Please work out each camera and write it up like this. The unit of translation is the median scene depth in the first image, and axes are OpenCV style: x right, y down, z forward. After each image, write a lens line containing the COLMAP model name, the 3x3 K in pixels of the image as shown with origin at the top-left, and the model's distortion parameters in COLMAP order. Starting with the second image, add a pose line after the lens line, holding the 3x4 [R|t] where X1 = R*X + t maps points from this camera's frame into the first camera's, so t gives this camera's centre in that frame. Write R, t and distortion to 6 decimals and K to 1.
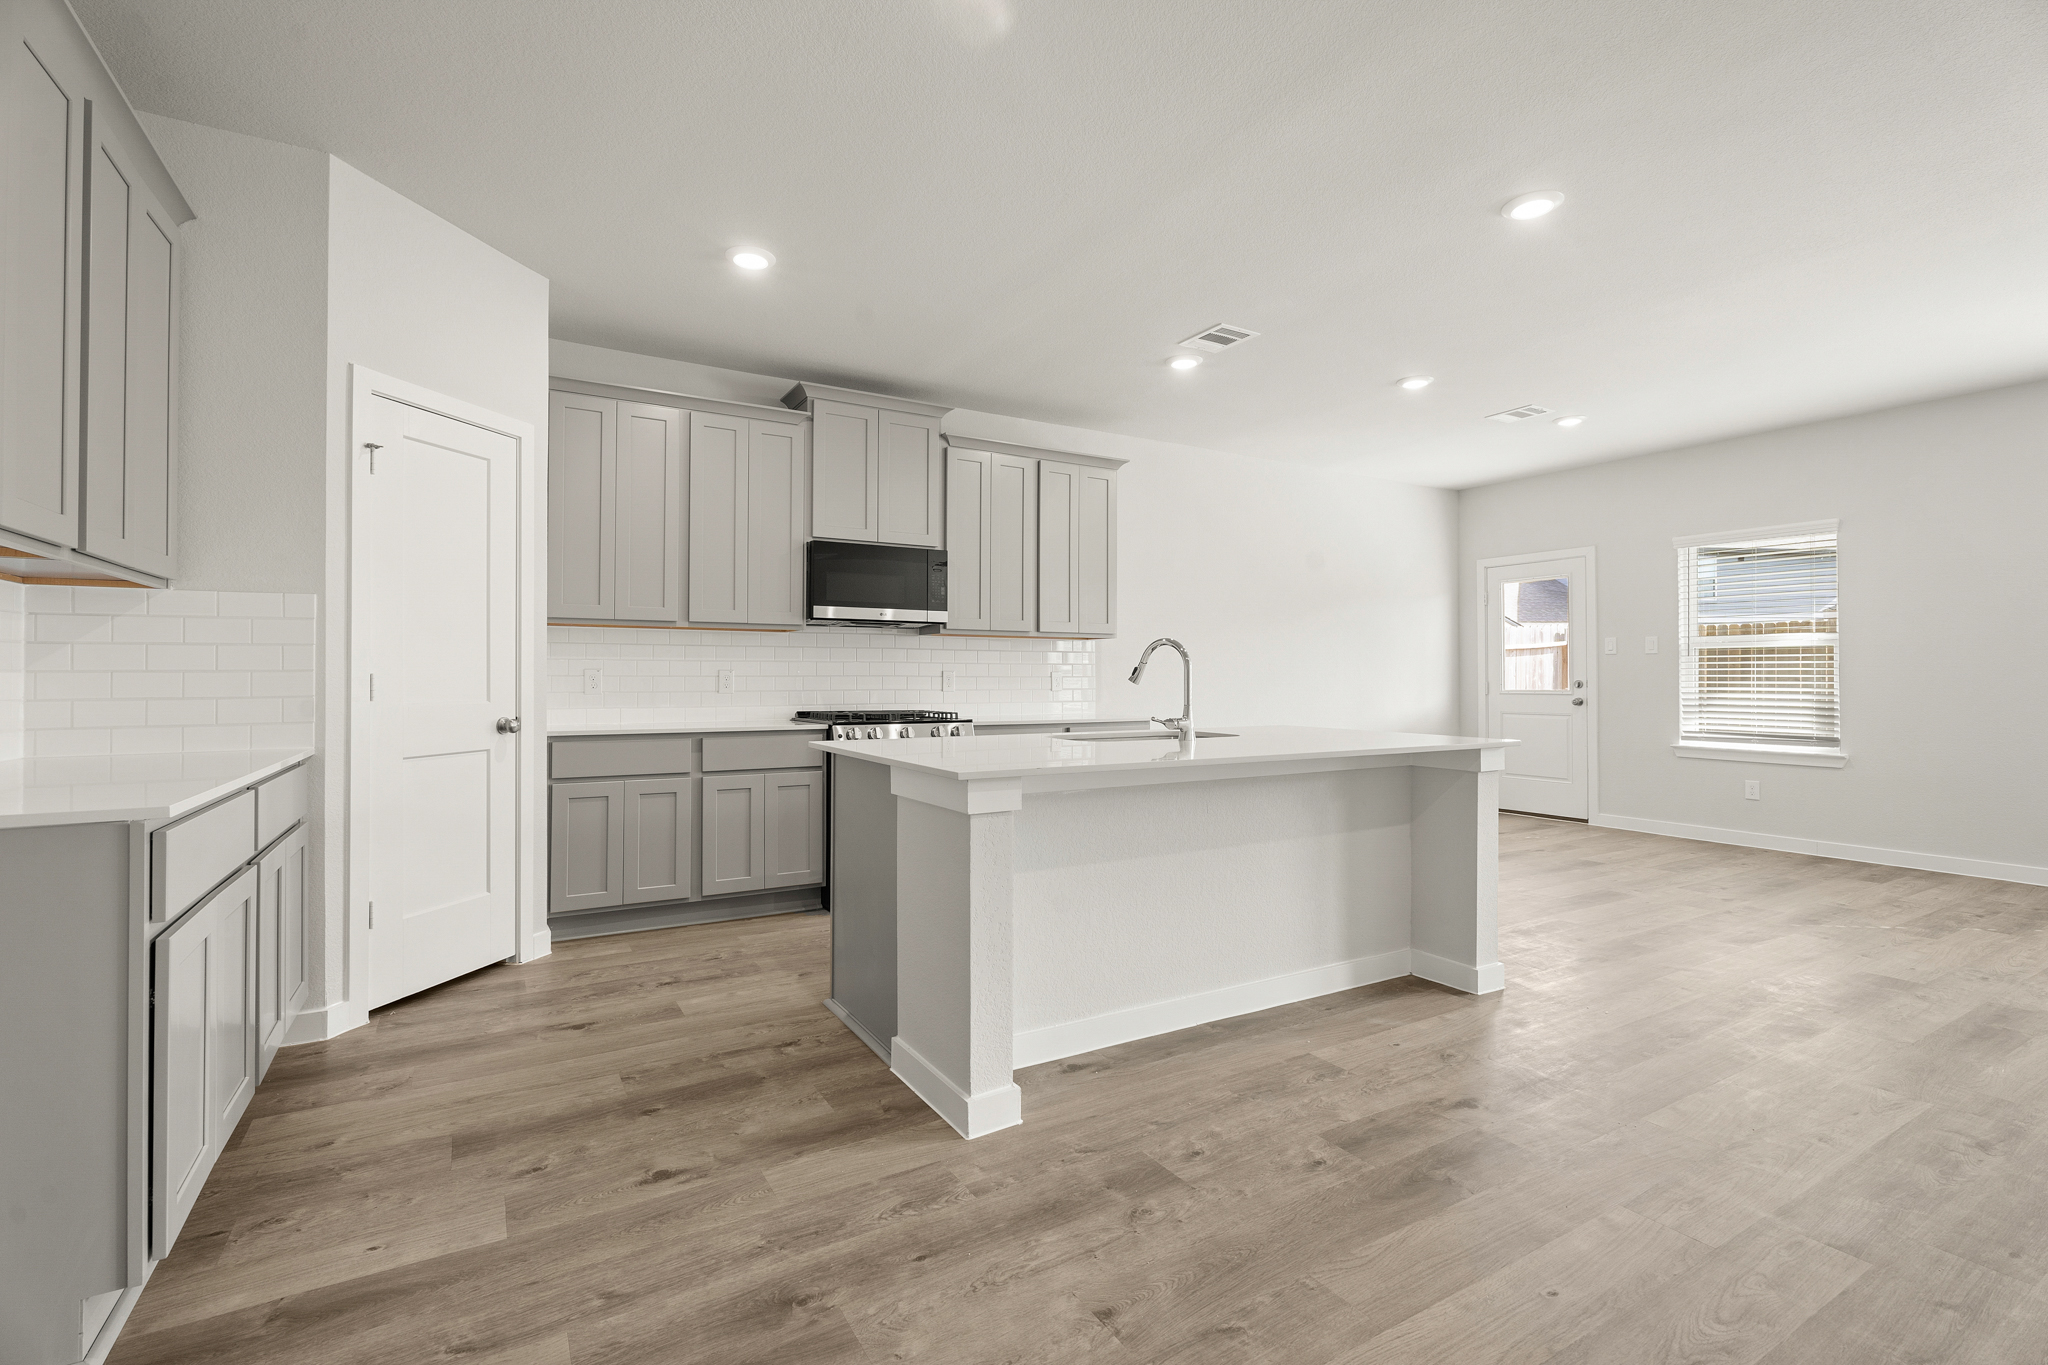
lens RADIAL K [[914.8, 0, 1022.3], [0, 914.8, 671.4], [0, 0, 1]] dist [0.004766, 0.001068]
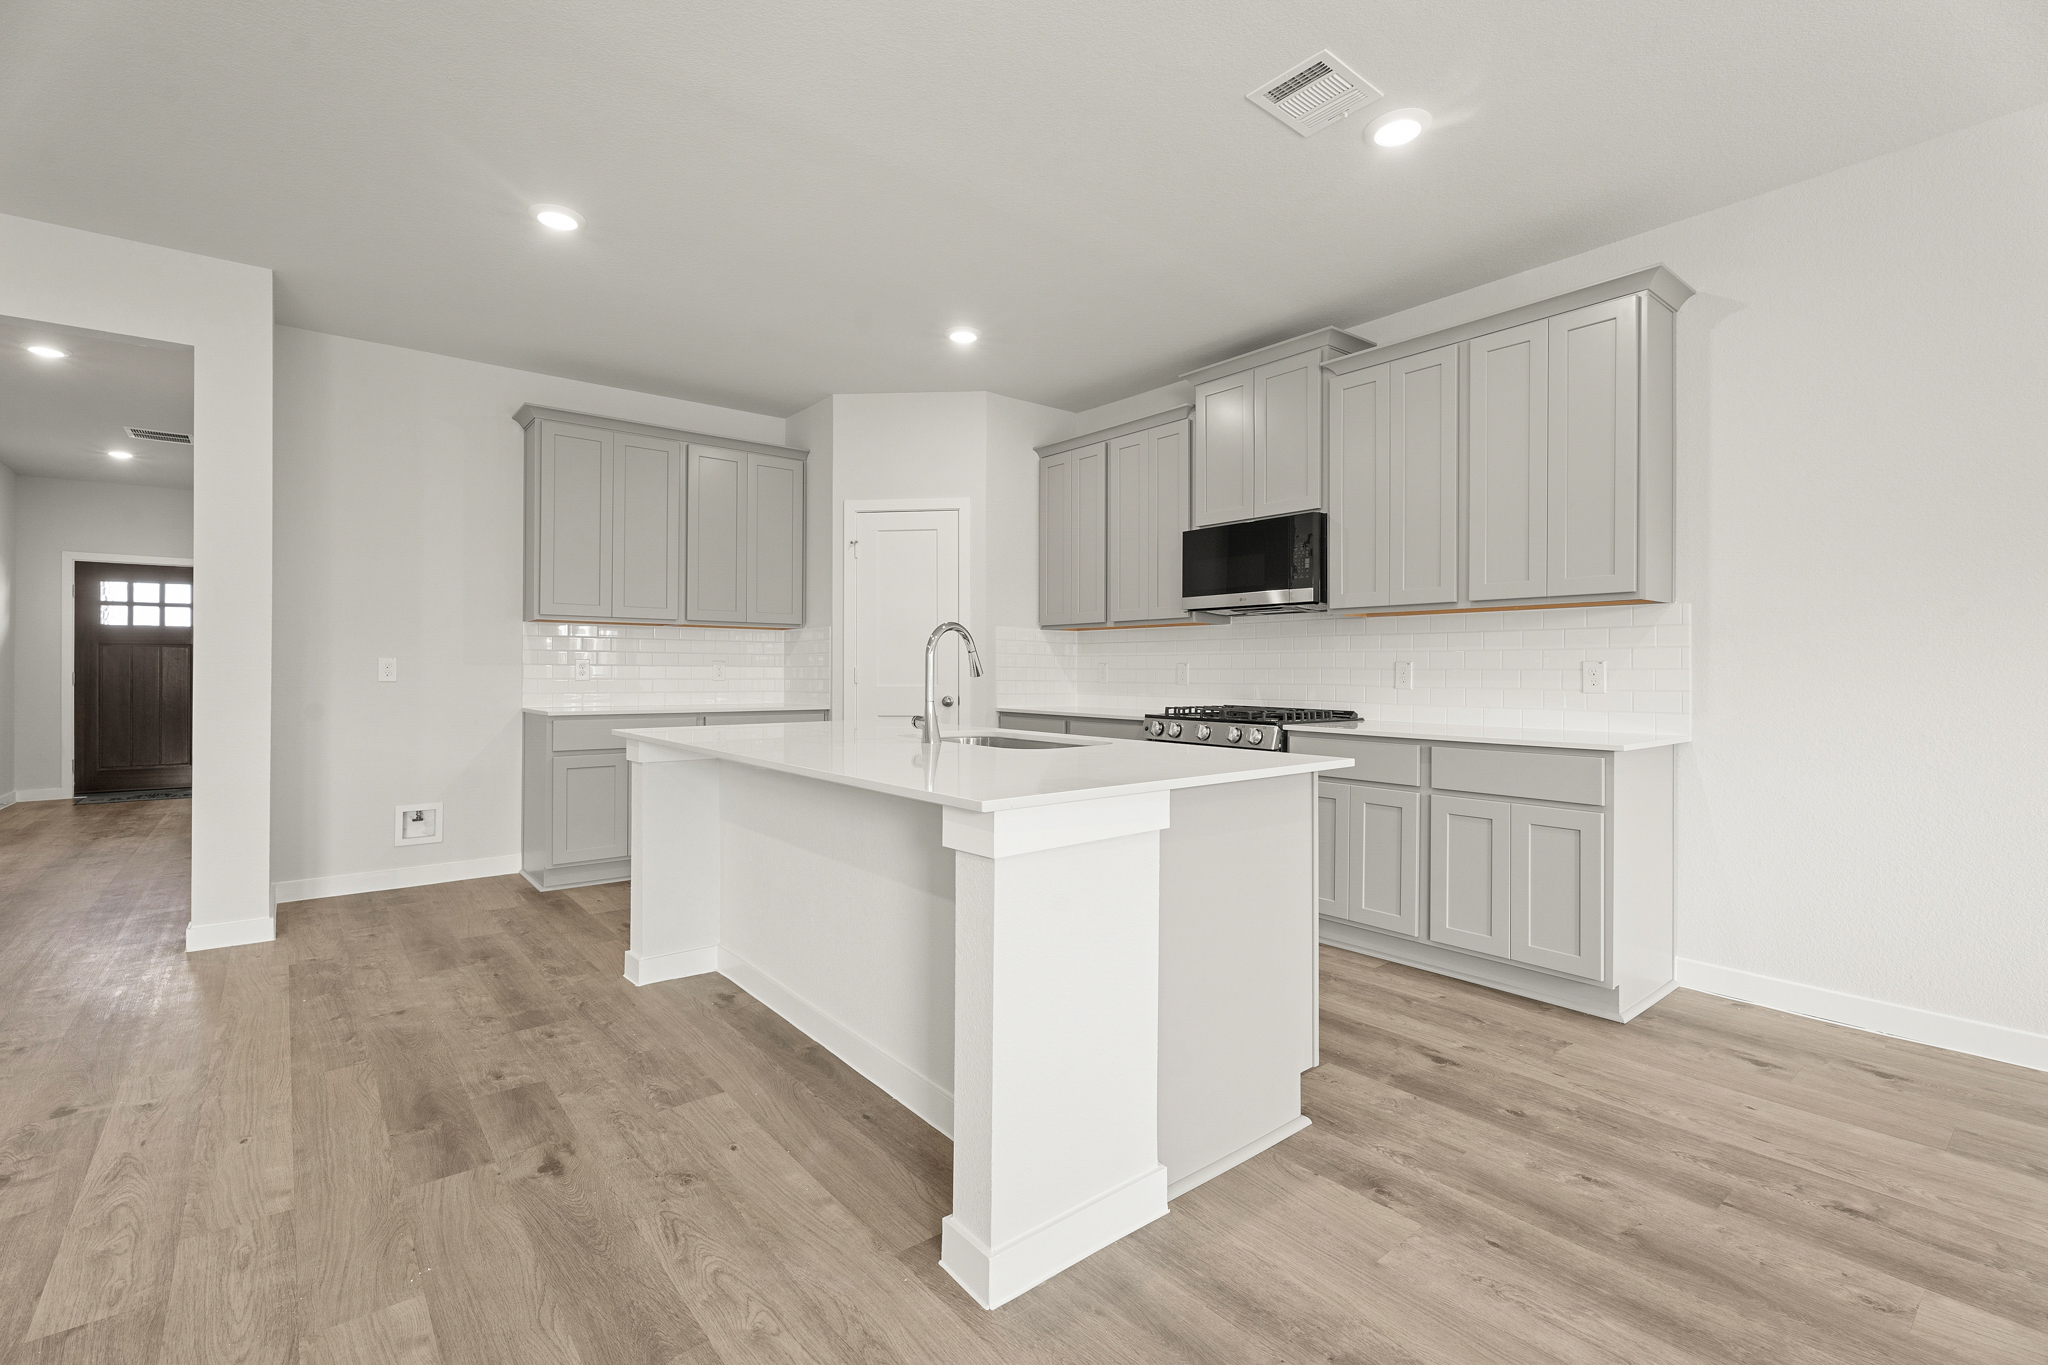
lens RADIAL K [[908.9, 0, 1024.0], [0, 908.9, 682.5], [0, 0, 1]] dist [-0.000178, -0.001302]
pose [[0.149094, 0.010996, -0.988762, 1.454247], [0.002227, 0.999932, 0.011456, 0.016613], [0.988820, -0.003910, 0.149060, 1.384177]]
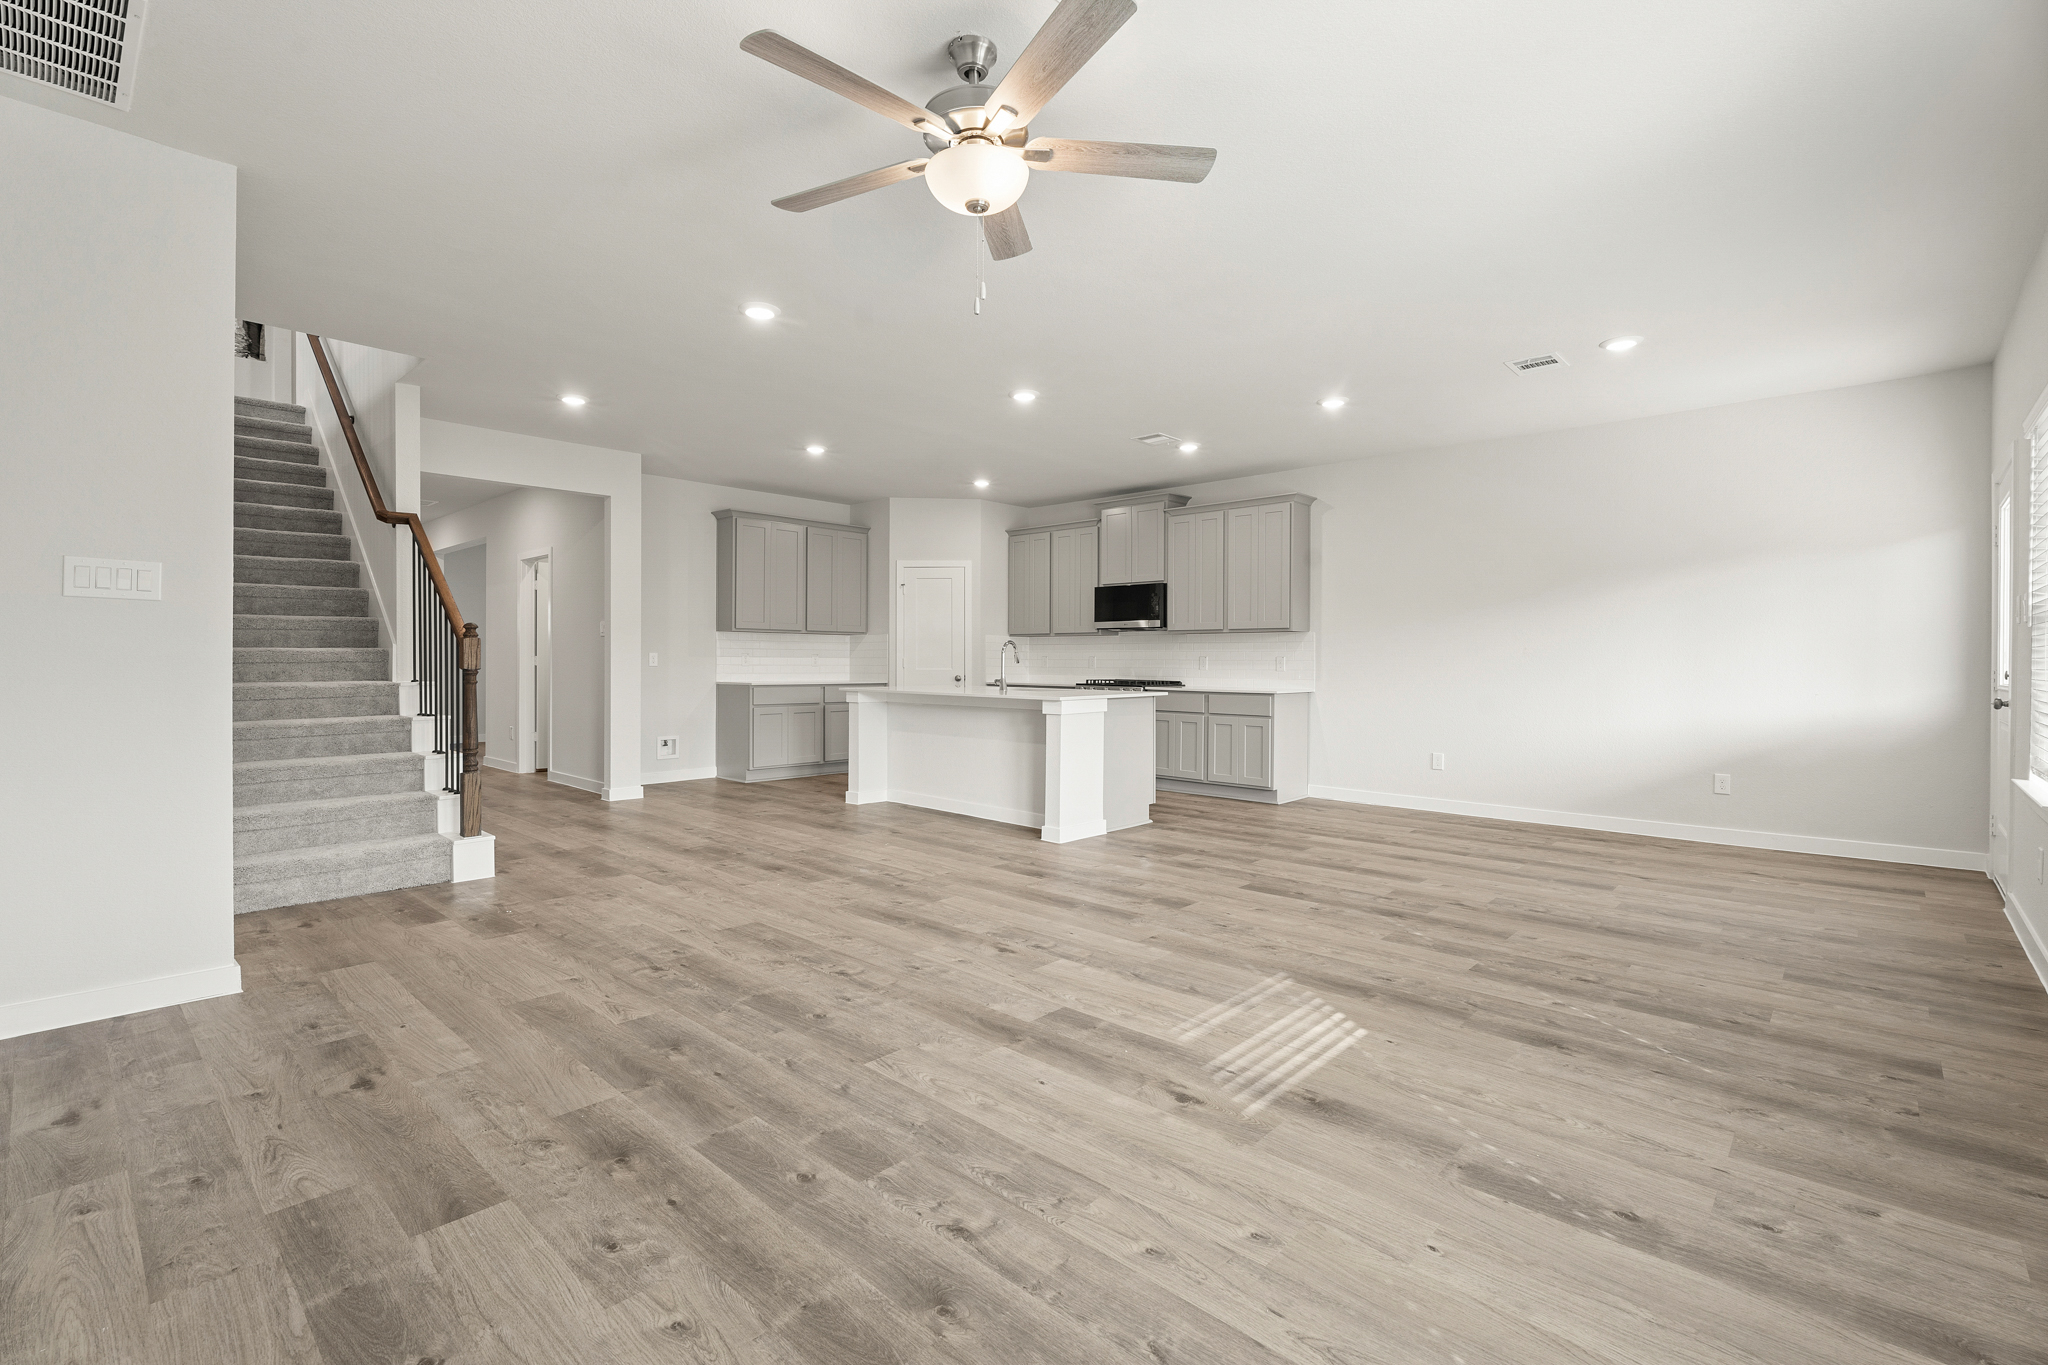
lens RADIAL K [[914.8, 0, 1022.3], [0, 914.8, 671.4], [0, 0, 1]] dist [0.004766, 0.001068]
pose [[0.278078, 0.010071, -0.960506, 3.081515], [0.000159, 0.999945, 0.010530, 0.018414], [0.960558, -0.003081, 0.278061, 0.688033]]
